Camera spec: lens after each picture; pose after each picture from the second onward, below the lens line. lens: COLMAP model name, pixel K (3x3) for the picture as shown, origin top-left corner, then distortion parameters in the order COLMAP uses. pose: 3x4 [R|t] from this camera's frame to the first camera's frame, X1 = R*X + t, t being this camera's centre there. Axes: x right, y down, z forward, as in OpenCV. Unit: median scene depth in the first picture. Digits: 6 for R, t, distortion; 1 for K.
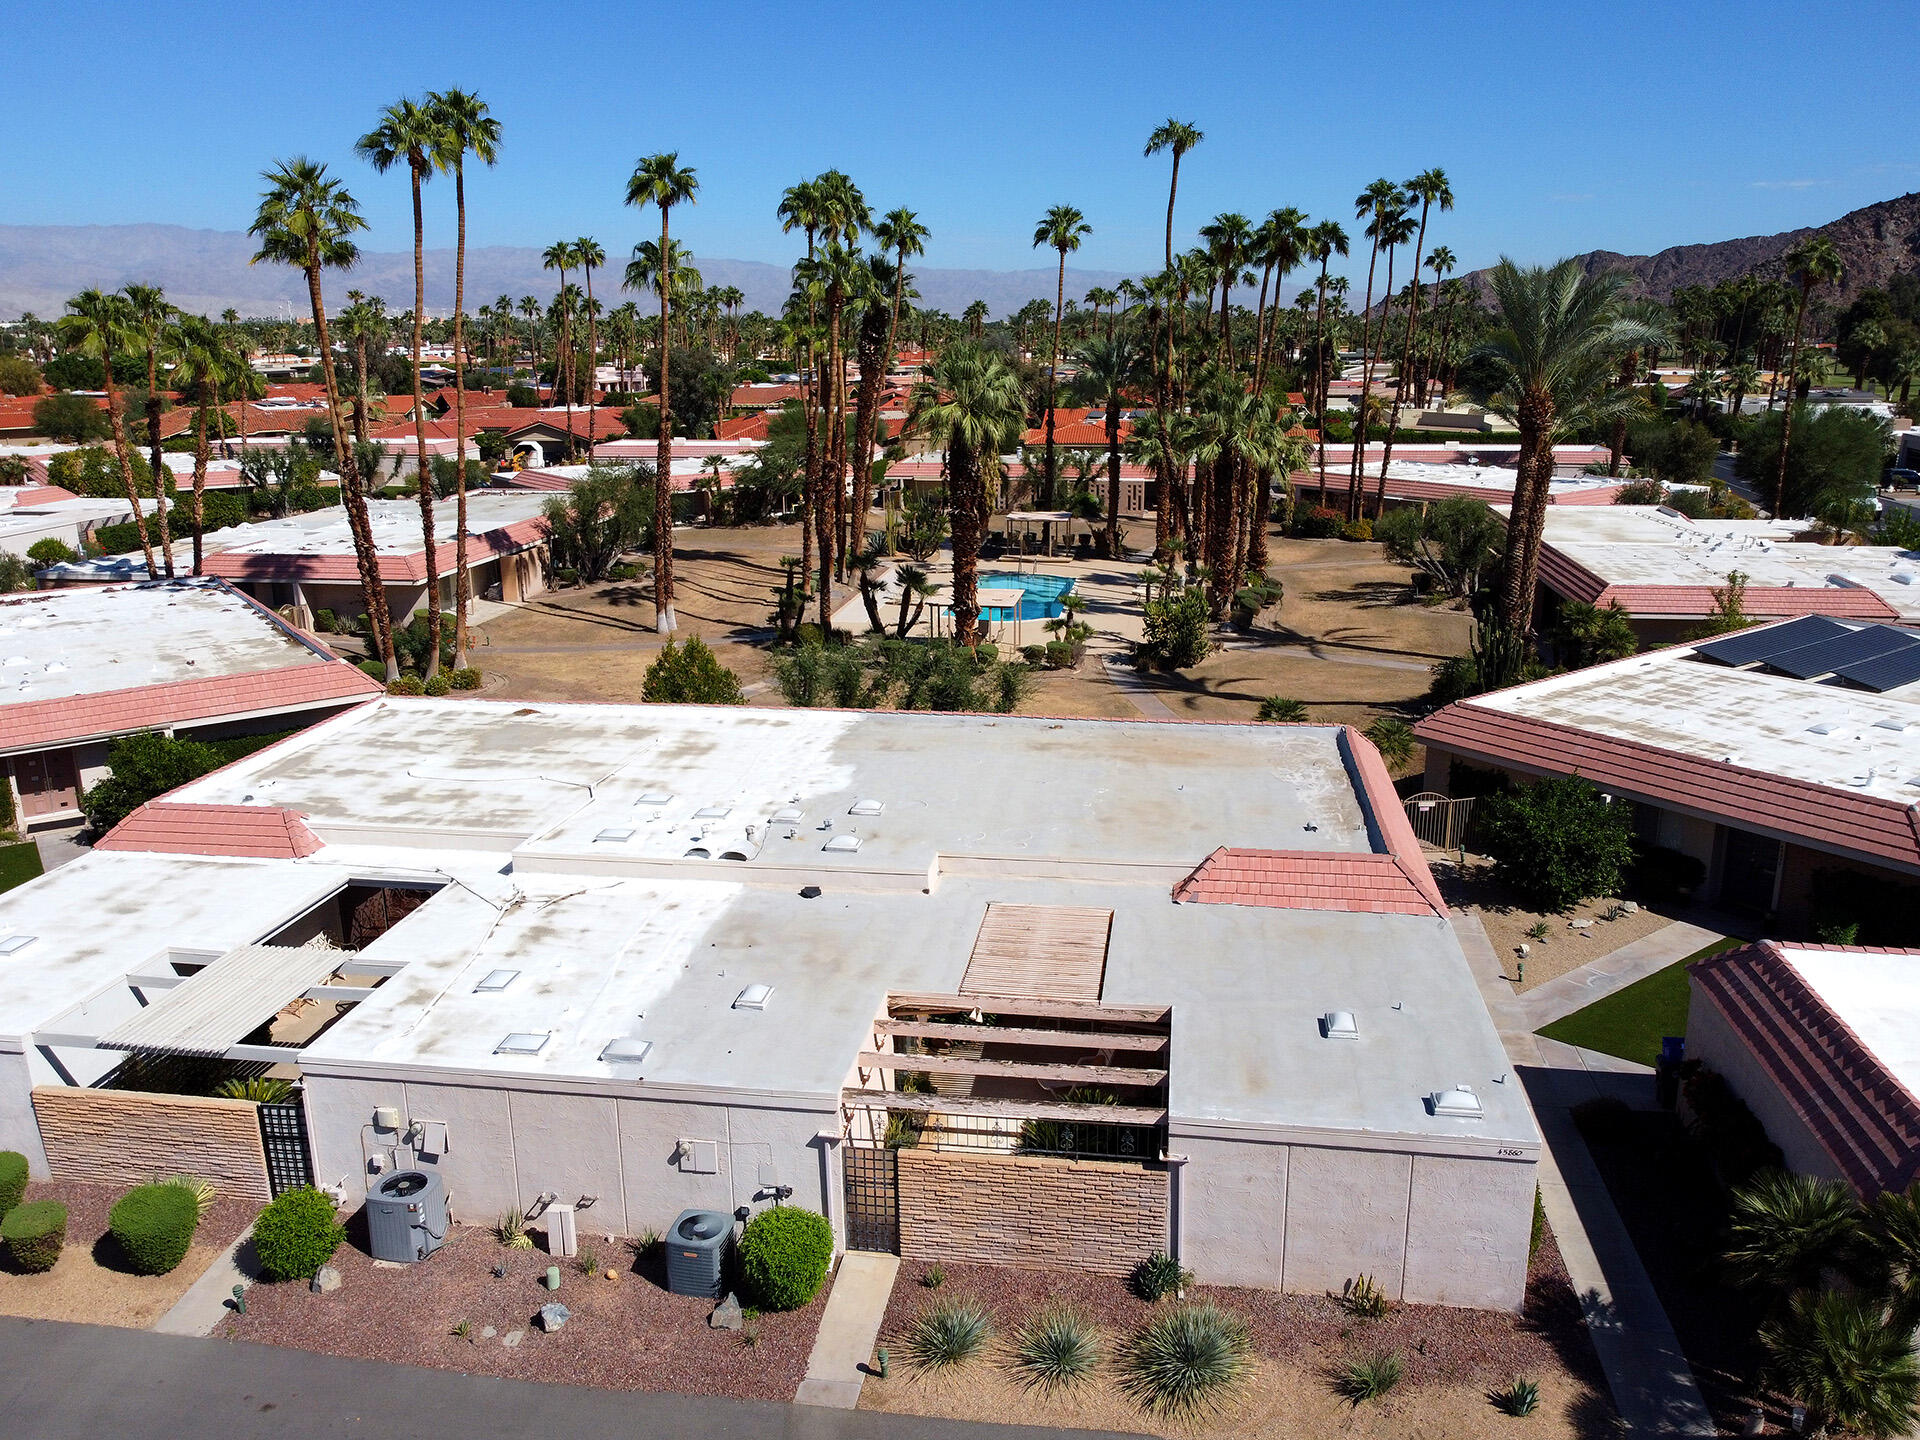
lens RADIAL K [[1448.1, 0, 968.7], [0, 1448.1, 722.6], [0, 0, 1]] dist [0.003364, -0.001496]
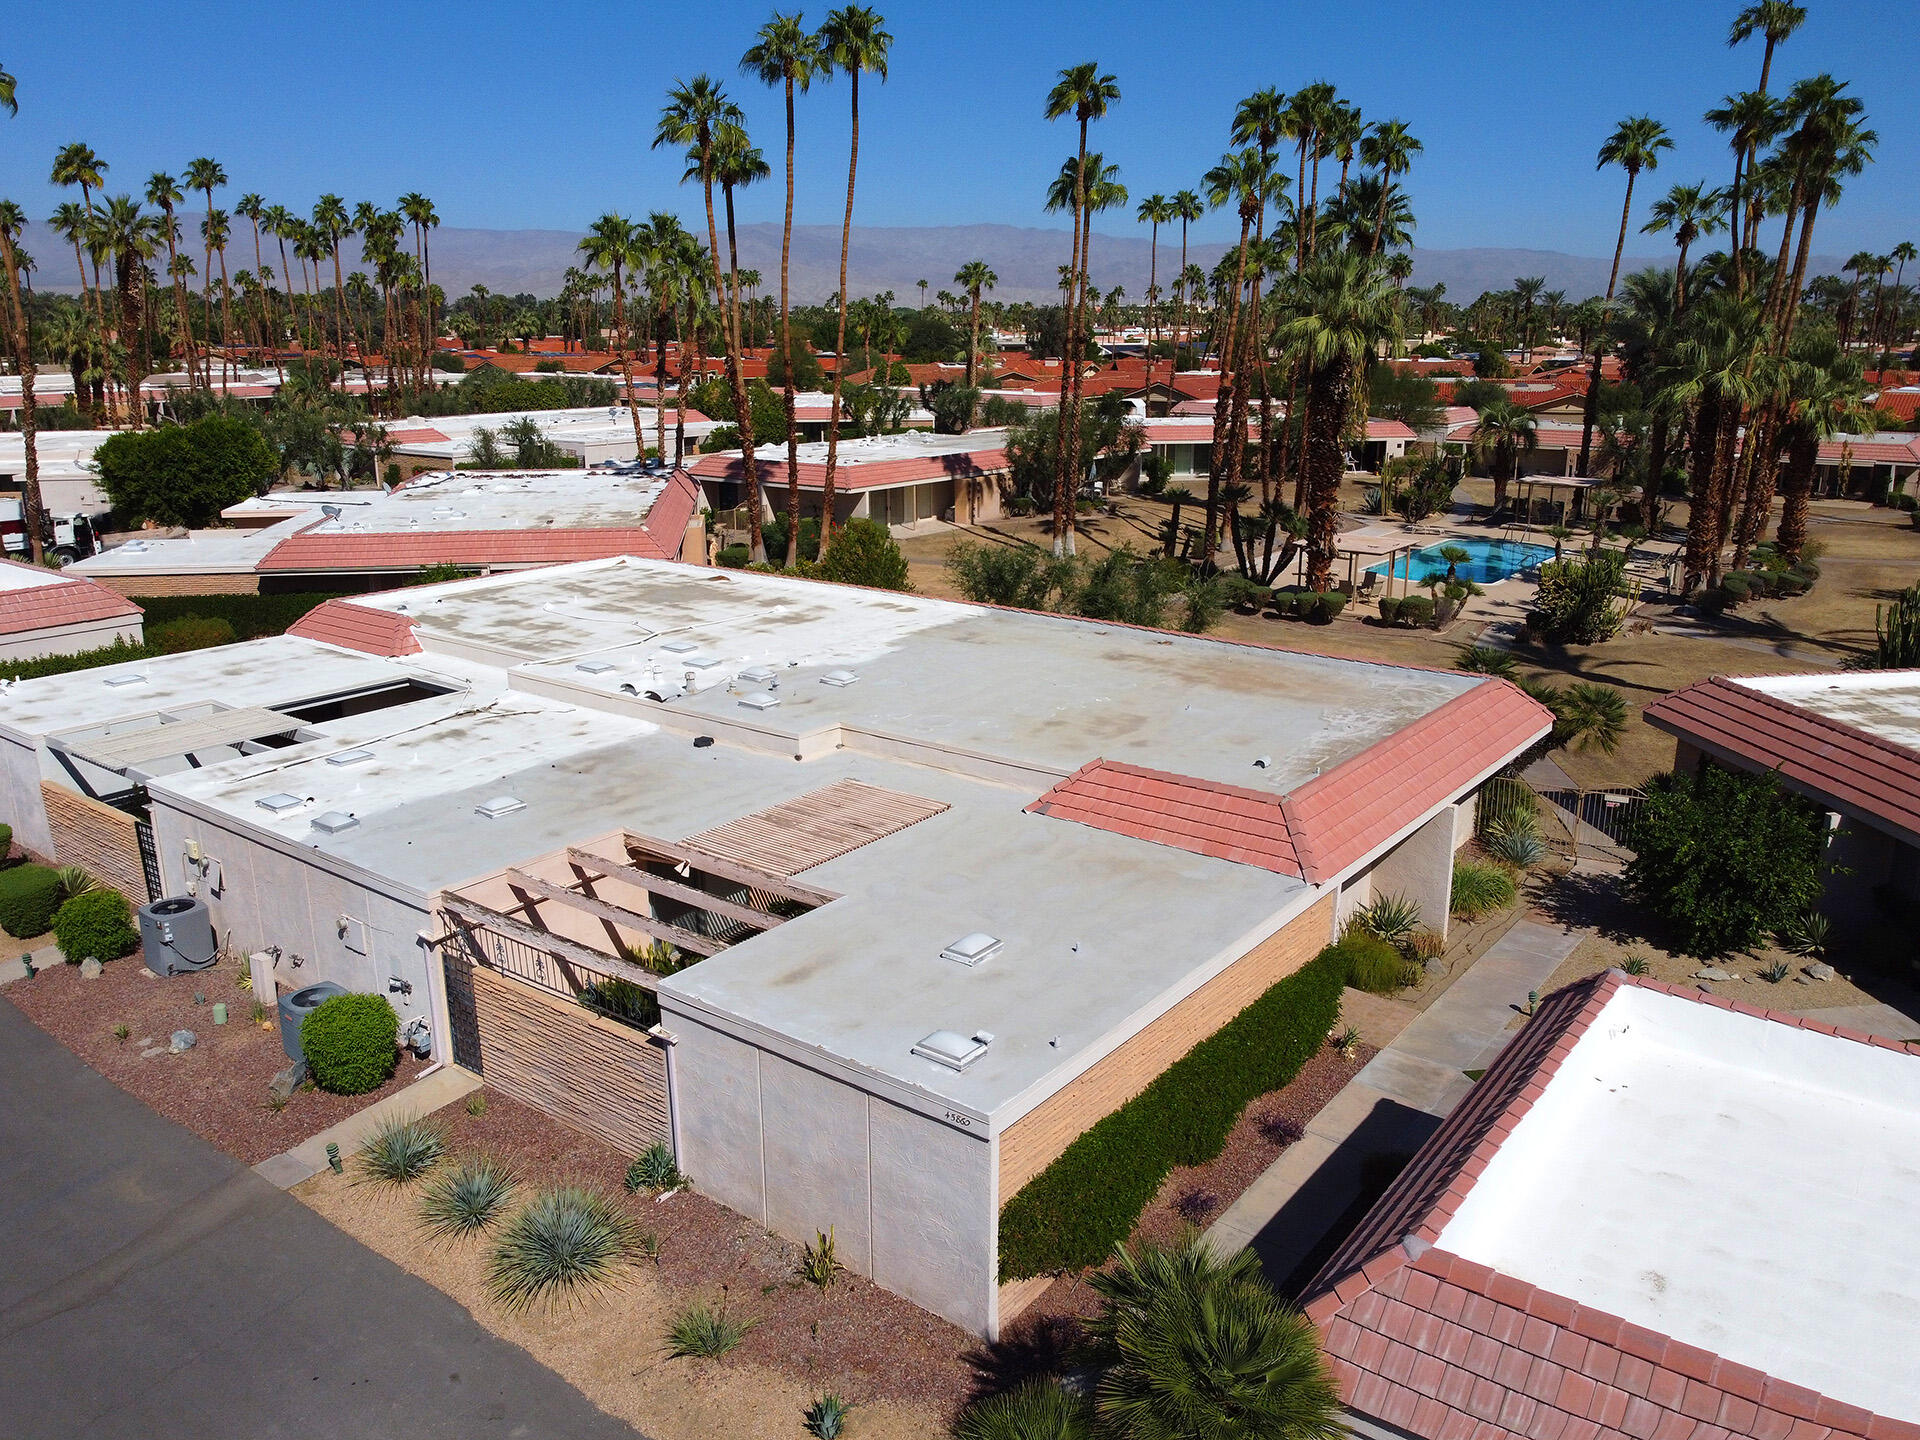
lens RADIAL K [[1448.1, 0, 964.9], [0, 1448.1, 716.5], [0, 0, 1]] dist [0.003364, -0.001496]
pose [[0.877804, 0.134555, -0.459733, 0.382413], [-0.133136, 0.990455, 0.035681, 0.033919], [0.460146, 0.029886, 0.887340, 0.179268]]
